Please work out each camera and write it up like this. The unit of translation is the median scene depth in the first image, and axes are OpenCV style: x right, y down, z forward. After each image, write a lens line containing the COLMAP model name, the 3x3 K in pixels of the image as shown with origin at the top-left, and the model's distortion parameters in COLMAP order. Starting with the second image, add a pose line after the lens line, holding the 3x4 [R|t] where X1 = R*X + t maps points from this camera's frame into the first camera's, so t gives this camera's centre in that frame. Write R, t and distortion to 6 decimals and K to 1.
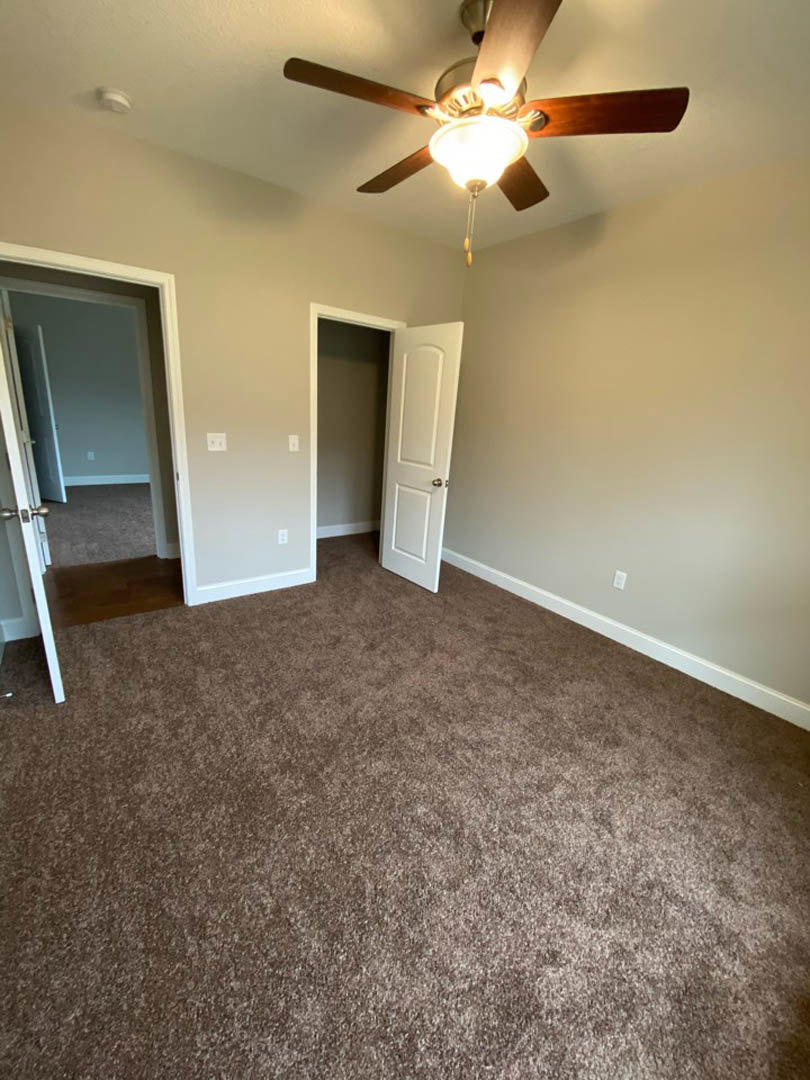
lens RADIAL K [[435.2, 0, 407.5], [0, 435.2, 539.9], [0, 0, 1]] dist [0.026892, -0.024712]
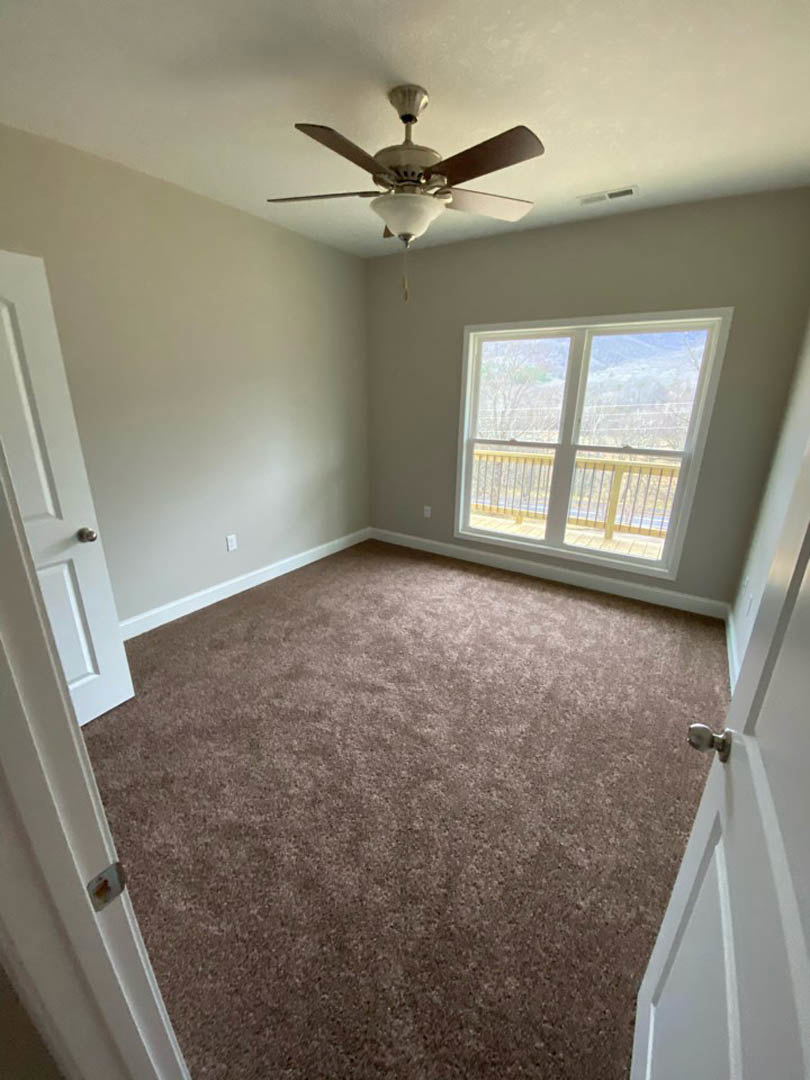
lens RADIAL K [[435.2, 0, 407.5], [0, 435.2, 539.9], [0, 0, 1]] dist [0.026892, -0.024712]
pose [[-0.358828, -0.350082, 0.865266, -0.710136], [0.245491, 0.858969, 0.449340, -0.336928], [-0.900542, 0.373651, -0.222280, 0.905120]]
